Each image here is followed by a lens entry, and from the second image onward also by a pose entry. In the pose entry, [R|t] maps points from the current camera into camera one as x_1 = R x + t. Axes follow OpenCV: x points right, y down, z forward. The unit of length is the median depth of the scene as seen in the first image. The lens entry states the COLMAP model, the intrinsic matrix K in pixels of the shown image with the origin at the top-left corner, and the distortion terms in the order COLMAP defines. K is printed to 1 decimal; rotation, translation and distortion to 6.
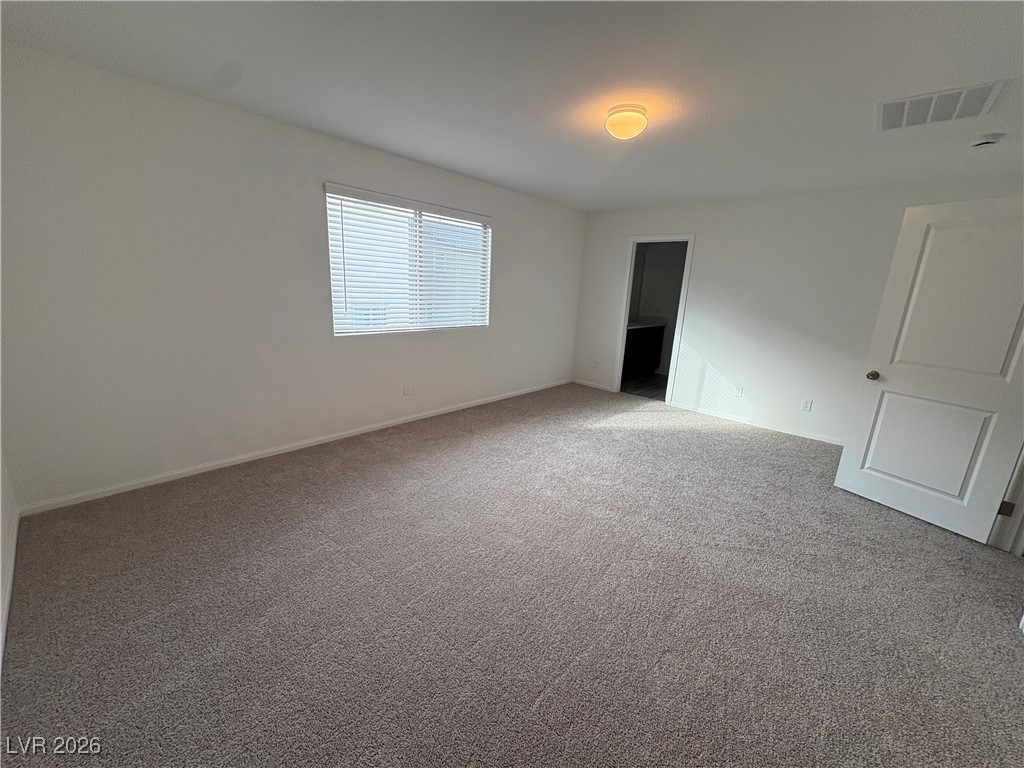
lens RADIAL K [[406.7, 0, 516.1], [0, 406.7, 375.1], [0, 0, 1]] dist [-0.001195, 0.000322]
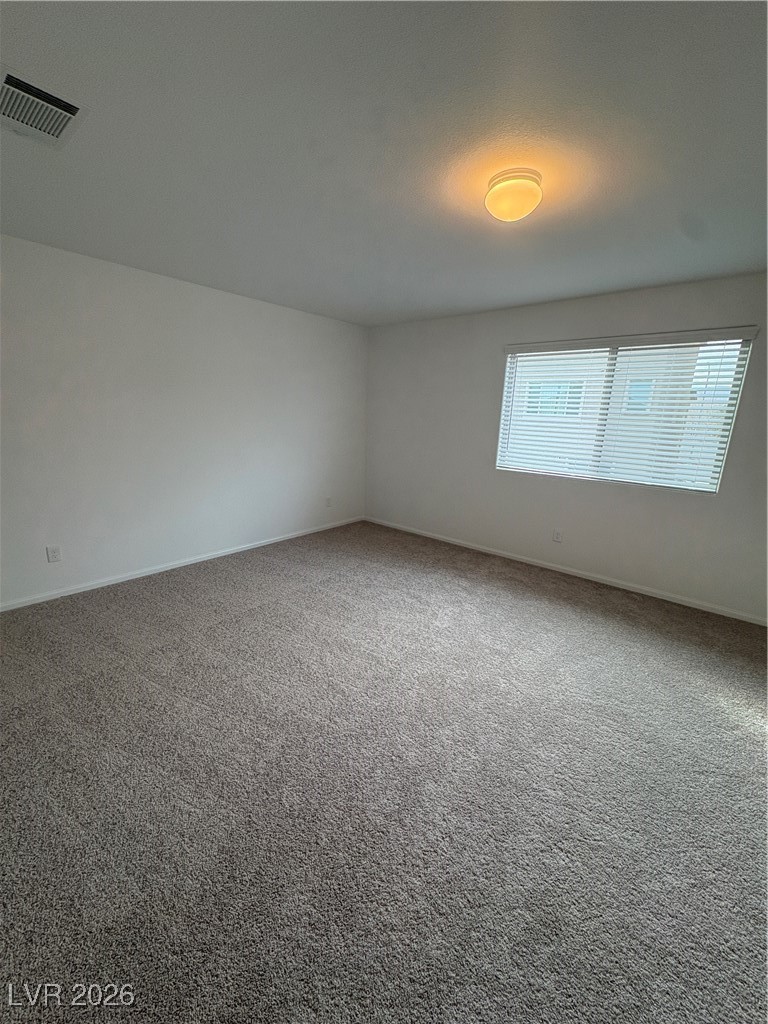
lens RADIAL K [[406.7, 0, 386.7], [0, 406.7, 512.9], [0, 0, 1]] dist [-0.001195, 0.000322]
pose [[0.026494, 0.188939, -0.981631, 0.720310], [-0.246001, 0.953010, 0.176790, -0.097638], [0.968907, 0.236799, 0.071729, 0.571217]]
